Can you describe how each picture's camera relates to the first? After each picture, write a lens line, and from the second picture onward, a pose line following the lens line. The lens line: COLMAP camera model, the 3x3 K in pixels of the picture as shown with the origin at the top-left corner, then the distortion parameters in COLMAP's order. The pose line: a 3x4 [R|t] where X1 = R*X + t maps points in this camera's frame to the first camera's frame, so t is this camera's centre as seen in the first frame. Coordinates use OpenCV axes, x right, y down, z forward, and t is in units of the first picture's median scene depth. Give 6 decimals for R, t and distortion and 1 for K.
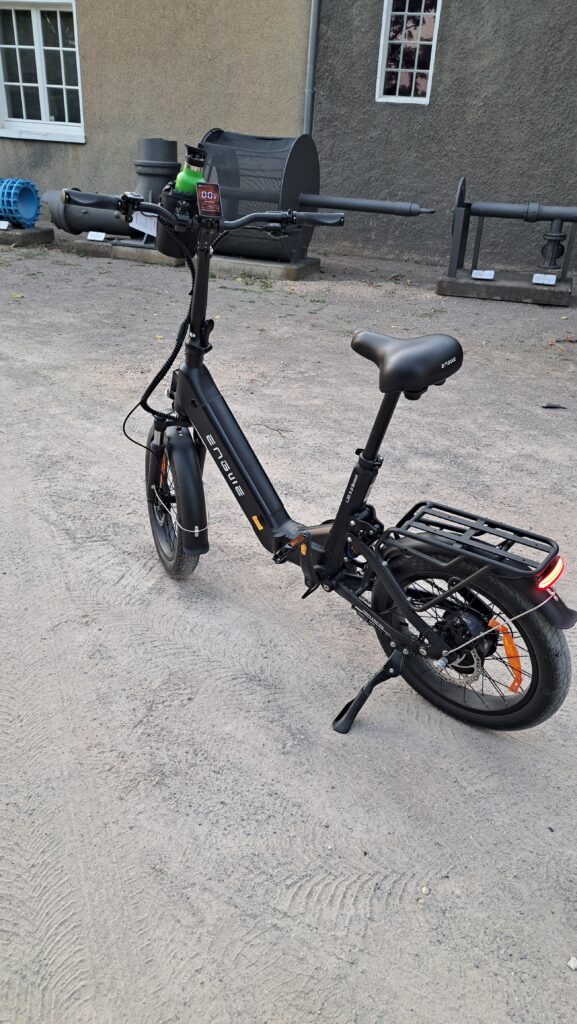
lens RADIAL K [[723.9, 0, 296.8], [0, 723.9, 540.4], [0, 0, 1]] dist [0.057402, -0.052644]
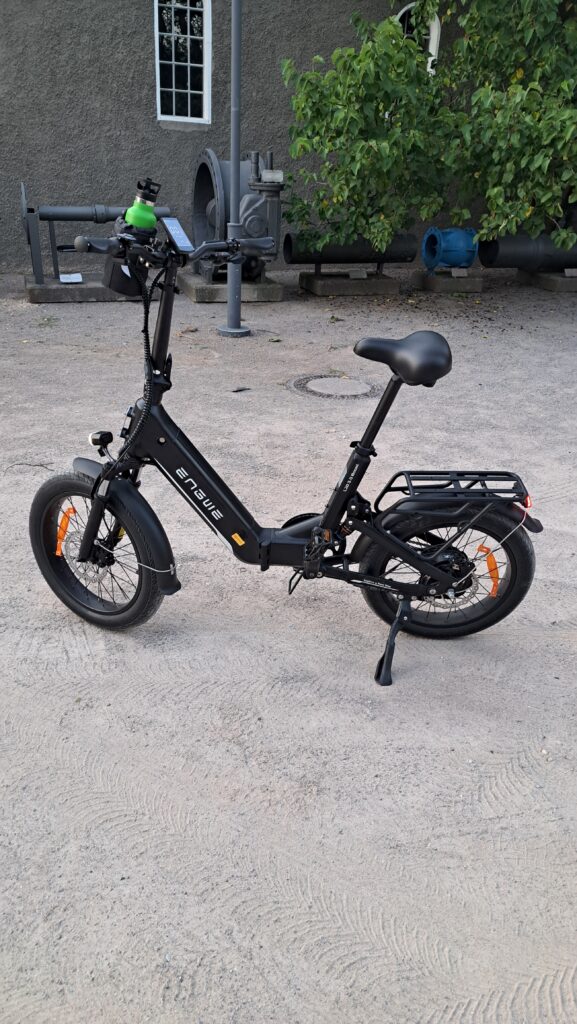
lens RADIAL K [[717.6, 0, 290.2], [0, 717.6, 548.5], [0, 0, 1]] dist [0.065678, -0.058273]
pose [[0.786193, -0.309666, 0.534797, -0.596261], [0.300182, 0.947803, 0.107521, -0.108652], [-0.540178, 0.076004, 0.838112, 0.109557]]
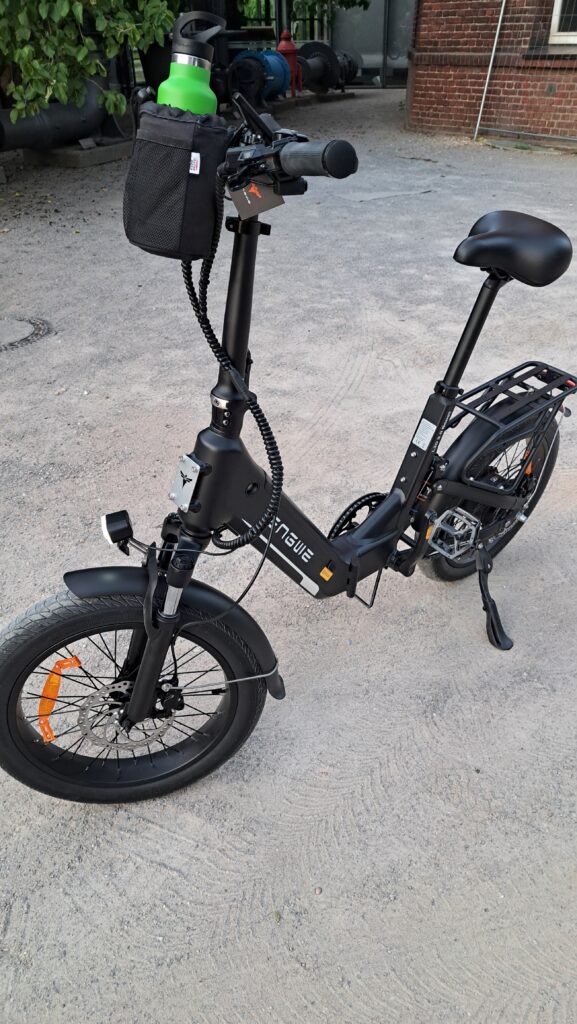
lens RADIAL K [[723.9, 0, 296.8], [0, 723.9, 540.4], [0, 0, 1]] dist [0.057402, -0.052644]
pose [[0.171786, -0.613857, 0.770499, -0.646433], [0.513088, 0.723421, 0.461955, -0.431625], [-0.840970, 0.315977, 0.439237, 0.758448]]
